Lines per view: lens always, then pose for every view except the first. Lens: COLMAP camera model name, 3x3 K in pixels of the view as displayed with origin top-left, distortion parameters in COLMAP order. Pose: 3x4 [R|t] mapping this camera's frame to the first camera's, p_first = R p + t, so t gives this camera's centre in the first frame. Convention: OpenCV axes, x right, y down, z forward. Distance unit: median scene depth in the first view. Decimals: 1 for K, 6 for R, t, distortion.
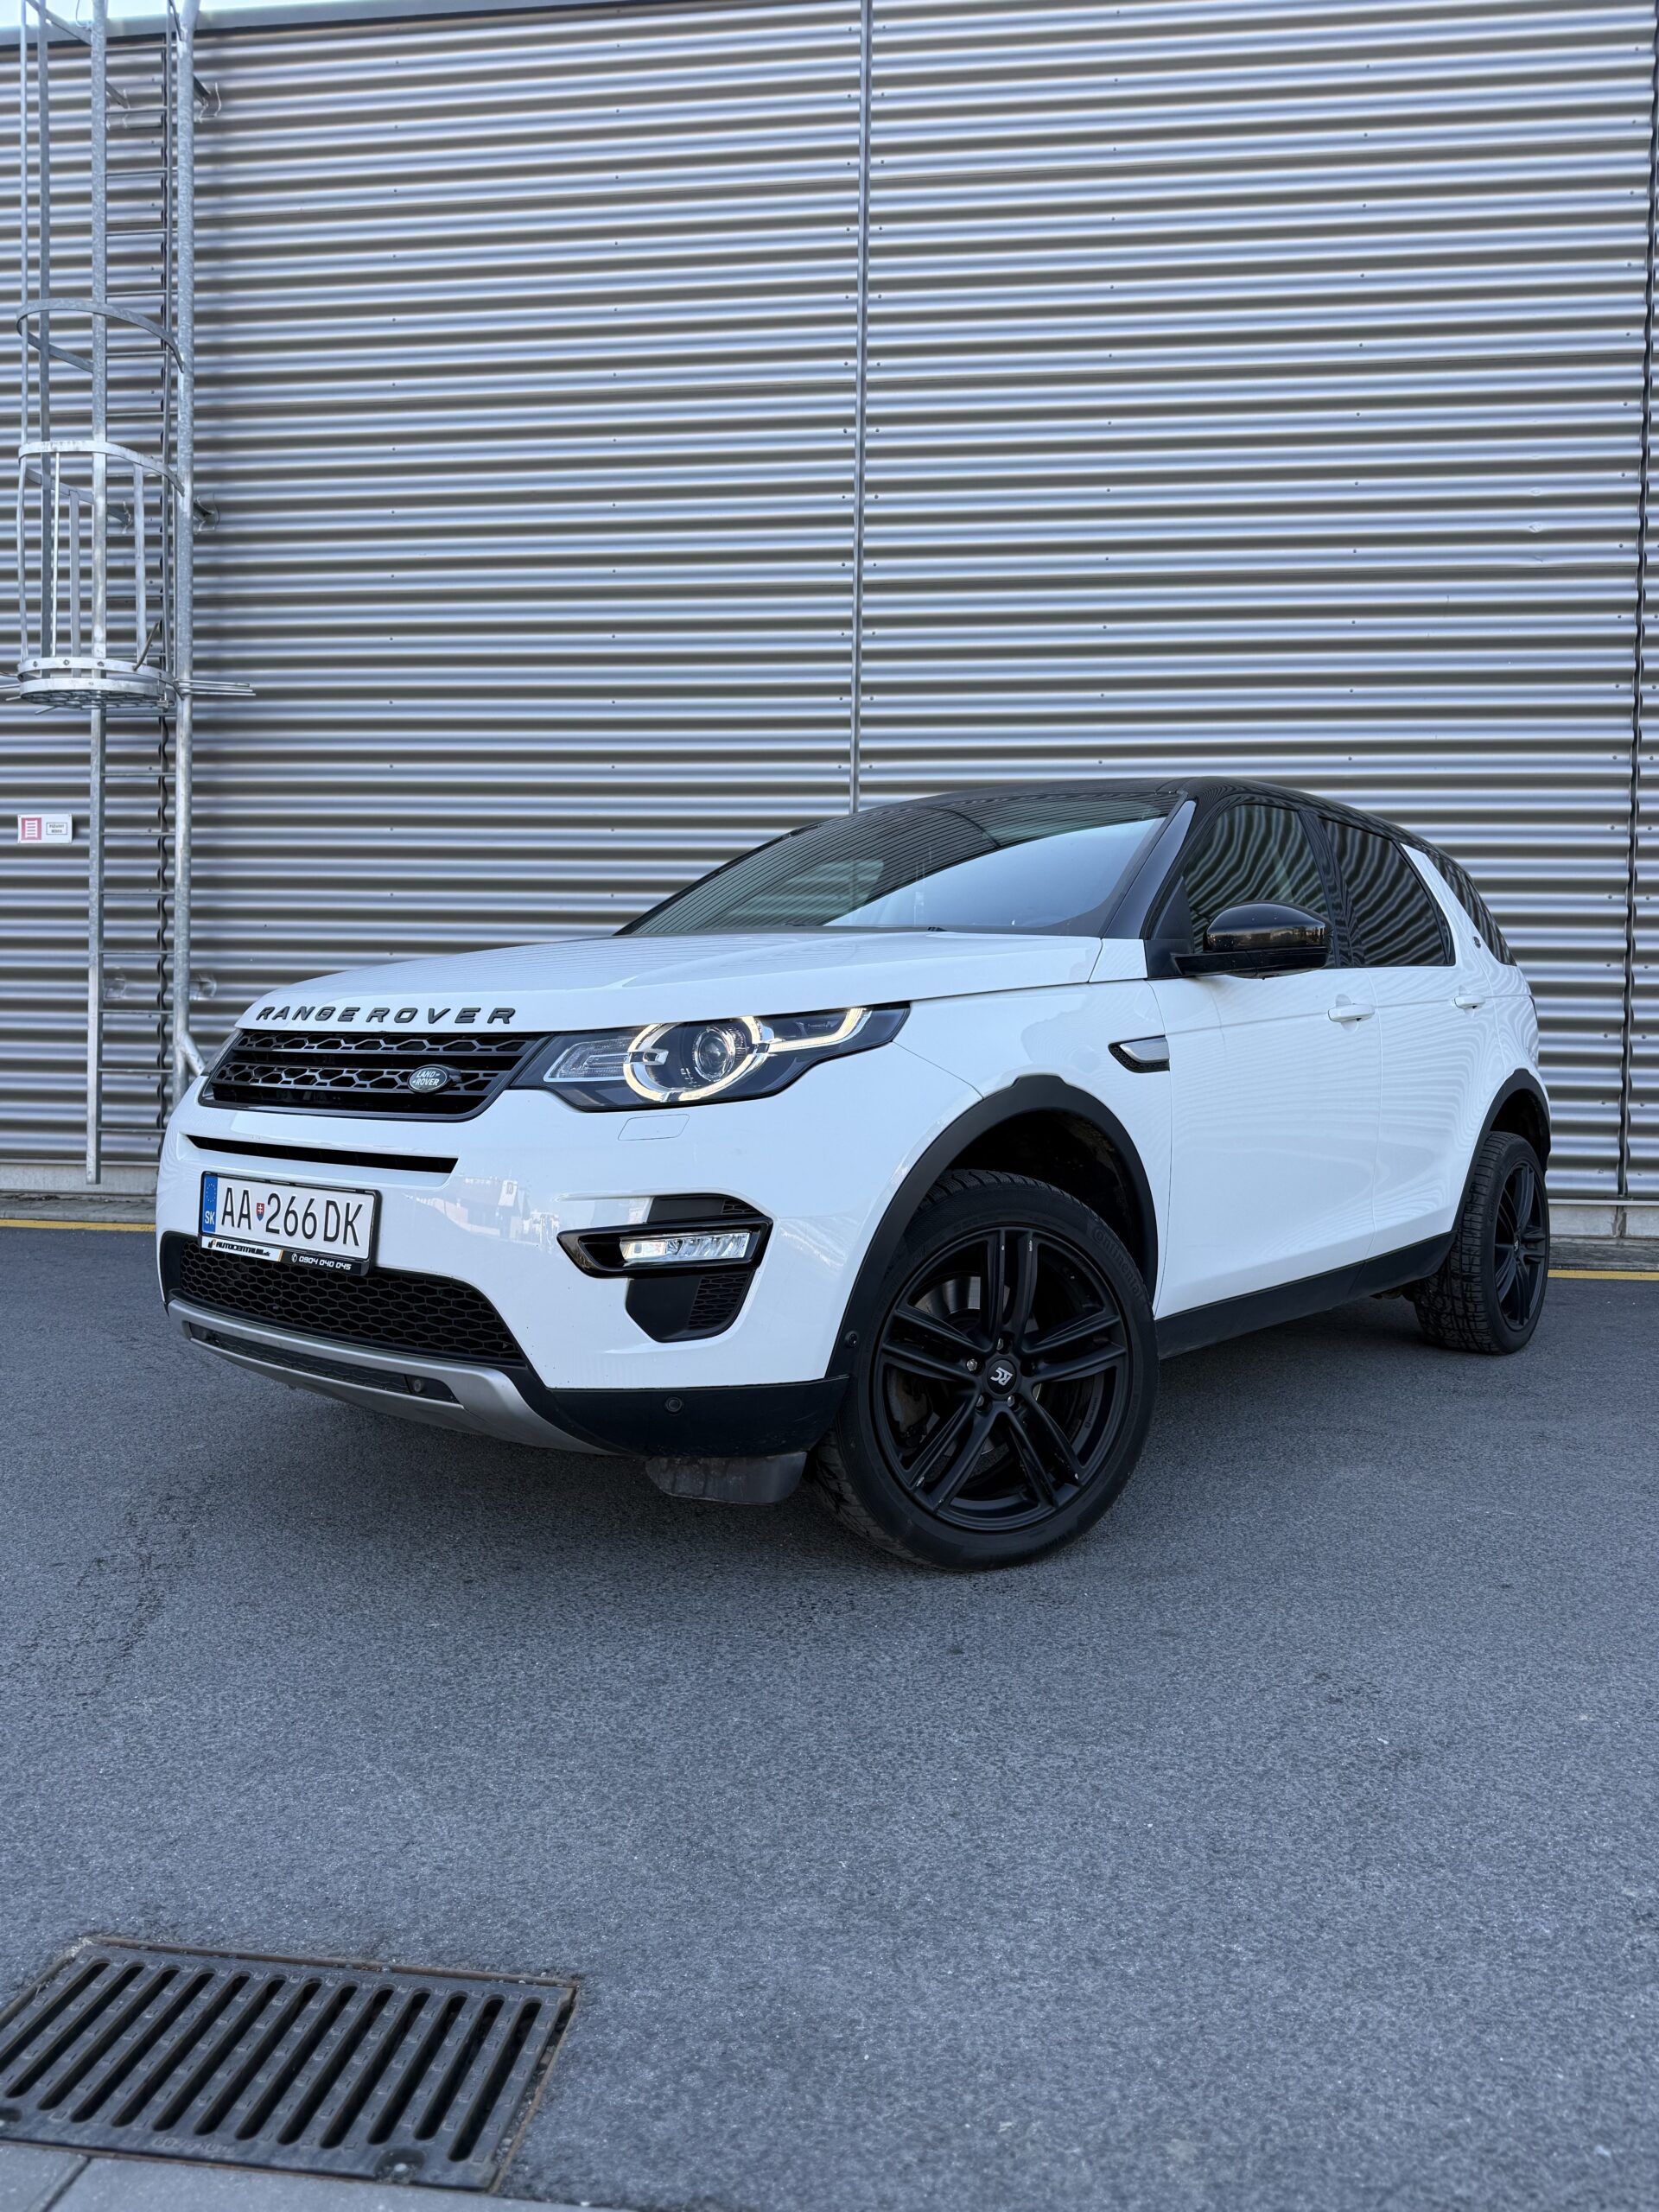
lens RADIAL K [[1564.0, 0, 829.5], [0, 1564.0, 1106.0], [0, 0, 1]] dist [-0.001325, -0.009900]
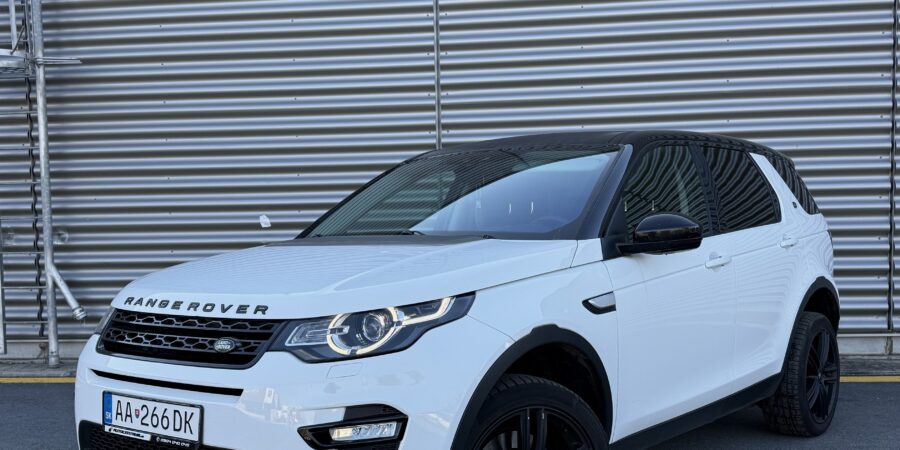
lens RADIAL K [[954.5, 0, 433.8], [0, 954.5, 310.9], [0, 0, 1]] dist [-0.006487, 0.022959]
pose [[0.999295, -0.037305, 0.004139, -0.003313], [0.037067, 0.998185, 0.047473, -0.079785], [-0.005902, -0.047286, 0.998864, -0.124219]]
